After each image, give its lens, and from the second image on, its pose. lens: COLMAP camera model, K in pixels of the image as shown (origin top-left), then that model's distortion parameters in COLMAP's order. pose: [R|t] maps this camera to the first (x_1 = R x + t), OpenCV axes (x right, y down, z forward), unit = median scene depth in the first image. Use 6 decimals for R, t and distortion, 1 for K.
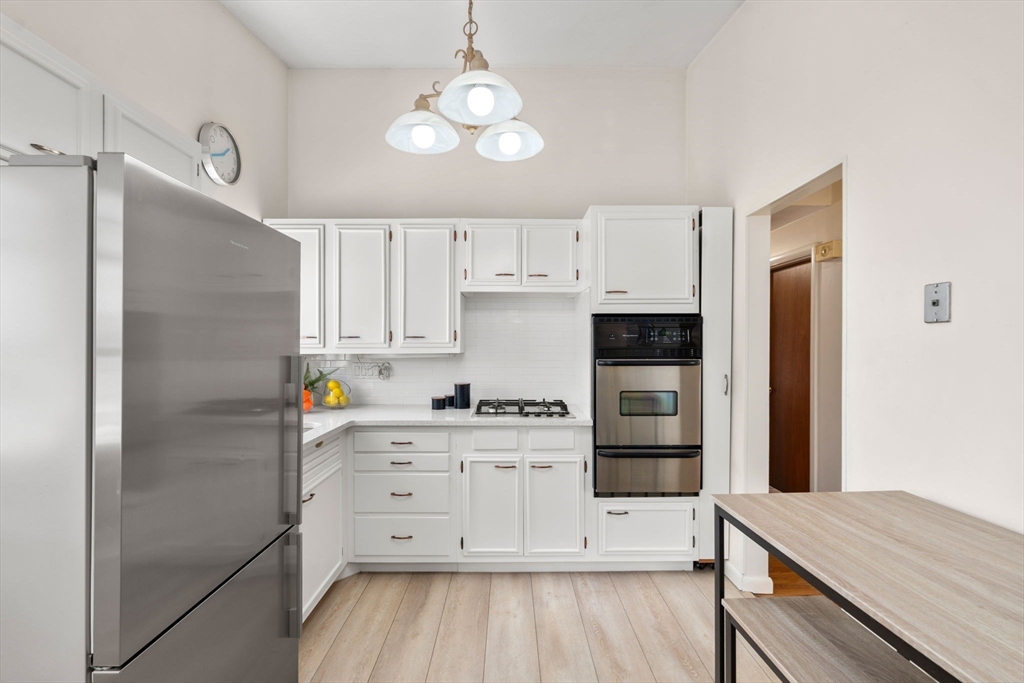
lens RADIAL K [[452.6, 0, 512.0], [0, 452.6, 341.5], [0, 0, 1]] dist [-0.002047, 0.000014]
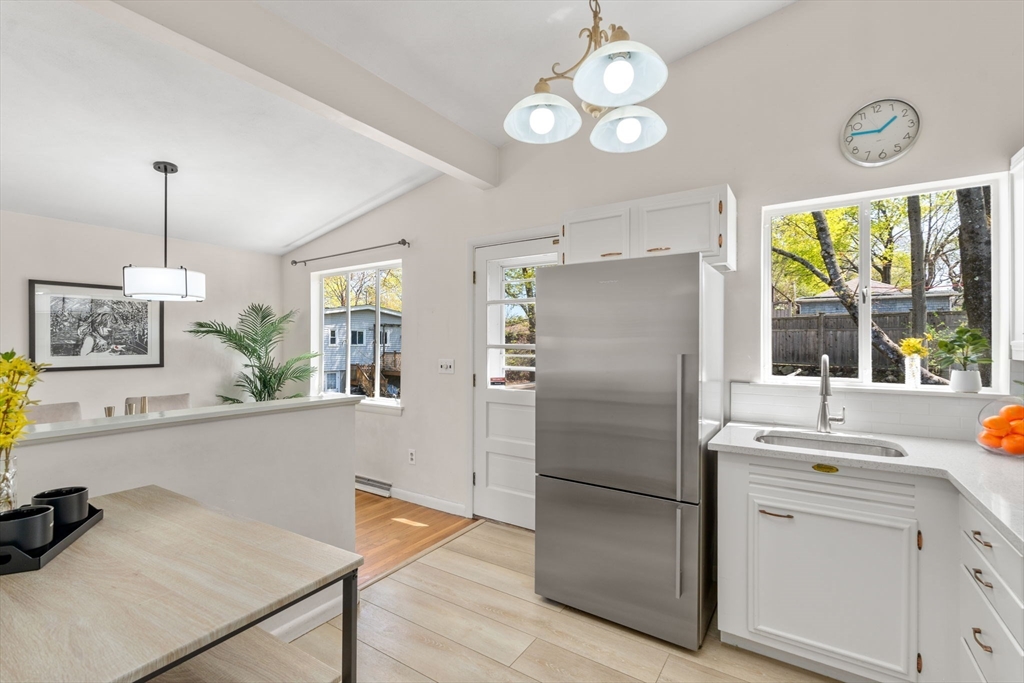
lens RADIAL K [[452.6, 0, 512.0], [0, 452.6, 341.5], [0, 0, 1]] dist [-0.002047, 0.000014]
pose [[-0.561410, -0.003395, -0.827531, 0.476495], [0.005060, 0.999959, -0.007534, 0.003777], [0.827522, -0.008417, -0.561370, 0.848791]]
